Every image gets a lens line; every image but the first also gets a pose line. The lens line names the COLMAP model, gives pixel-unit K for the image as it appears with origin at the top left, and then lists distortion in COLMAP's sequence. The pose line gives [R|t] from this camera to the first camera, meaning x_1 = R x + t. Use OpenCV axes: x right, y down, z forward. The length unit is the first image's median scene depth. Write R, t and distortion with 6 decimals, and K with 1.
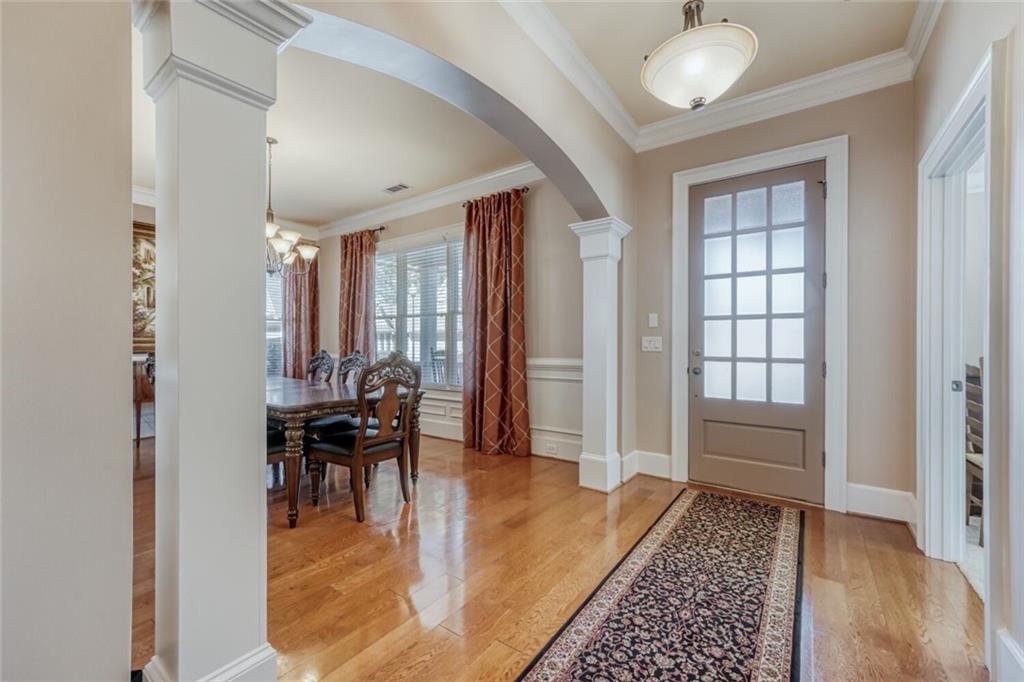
lens RADIAL K [[408.4, 0, 517.3], [0, 408.4, 344.8], [0, 0, 1]] dist [-0.006550, 0.004326]
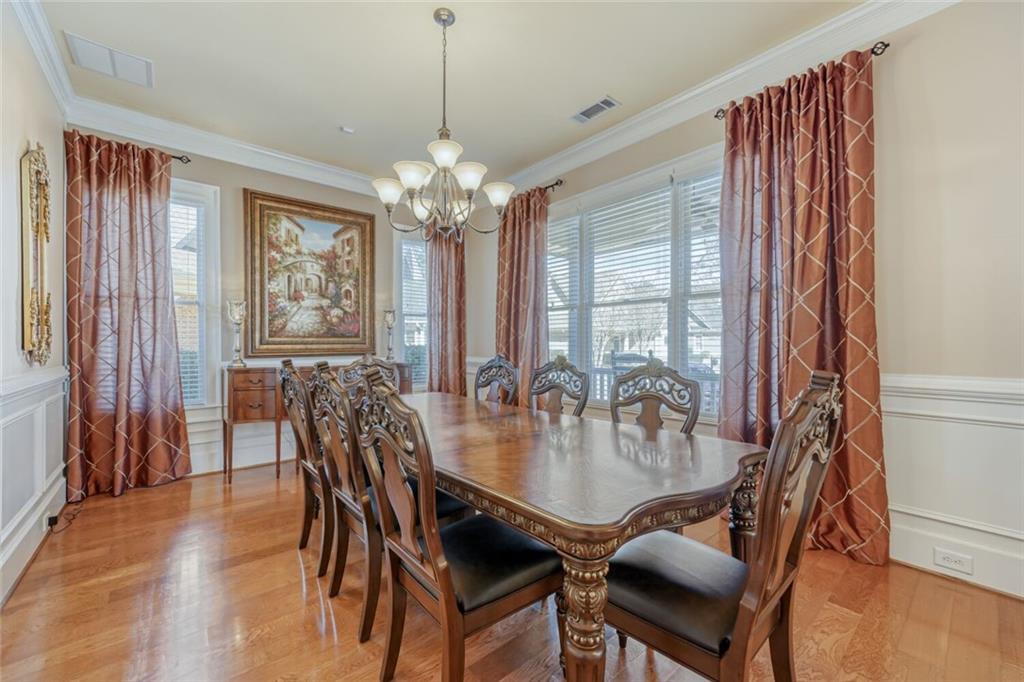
lens RADIAL K [[408.4, 0, 489.2], [0, 408.4, 344.7], [0, 0, 1]] dist [-0.006550, 0.004326]
pose [[0.955218, 0.001402, -0.295900, -0.269914], [-0.001300, 0.999999, 0.000540, -0.003893], [0.295901, -0.000132, 0.955219, 0.324764]]
